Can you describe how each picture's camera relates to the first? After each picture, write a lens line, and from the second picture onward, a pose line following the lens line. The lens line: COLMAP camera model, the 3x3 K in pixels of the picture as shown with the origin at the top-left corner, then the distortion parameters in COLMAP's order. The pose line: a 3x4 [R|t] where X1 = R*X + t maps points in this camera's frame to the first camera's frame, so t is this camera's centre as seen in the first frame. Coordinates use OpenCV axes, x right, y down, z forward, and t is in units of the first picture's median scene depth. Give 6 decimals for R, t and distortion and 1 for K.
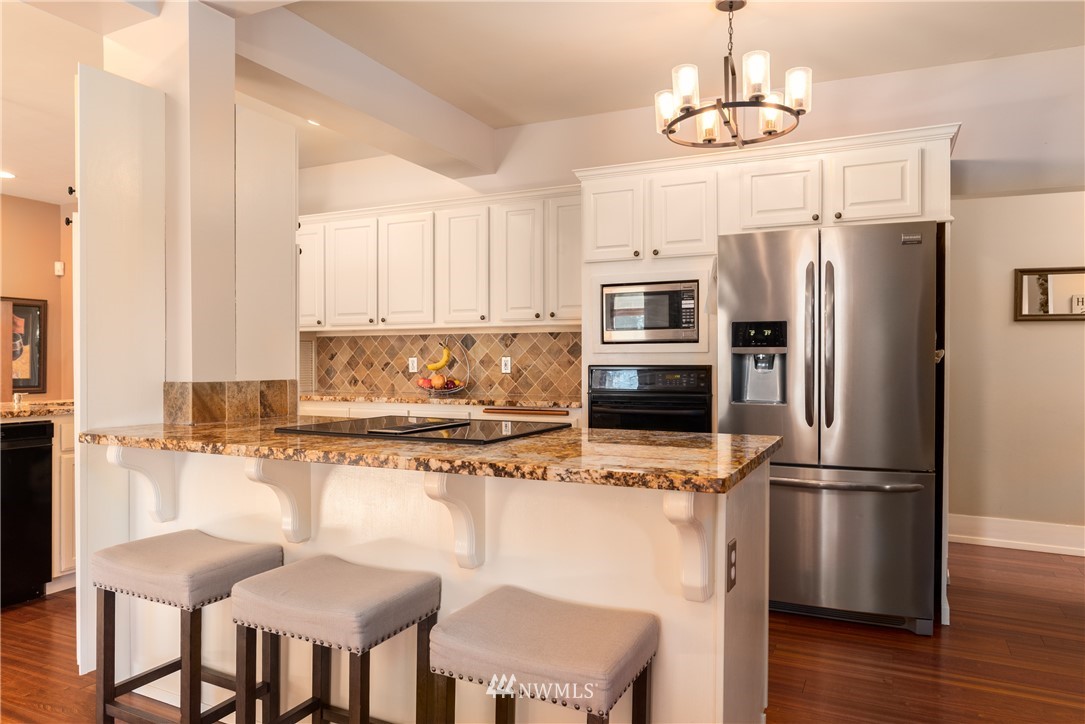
lens RADIAL K [[722.2, 0, 544.6], [0, 722.2, 360.2], [0, 0, 1]] dist [-0.001597, -0.000457]
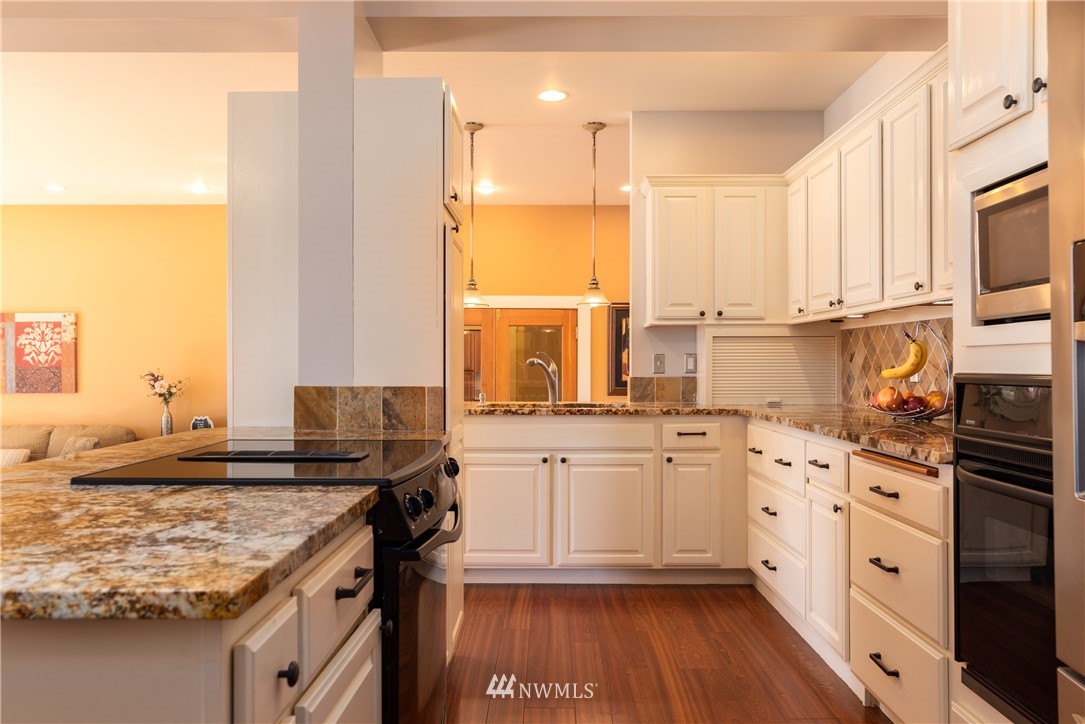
lens RADIAL K [[814.3, 0, 544.7], [0, 814.3, 364.6], [0, 0, 1]] dist [0.002346, 0.002350]
pose [[0.427970, 0.000445, -0.903793, 0.362736], [0.001734, 0.999998, 0.001313, 0.000550], [0.903791, -0.002129, 0.427968, 0.477089]]
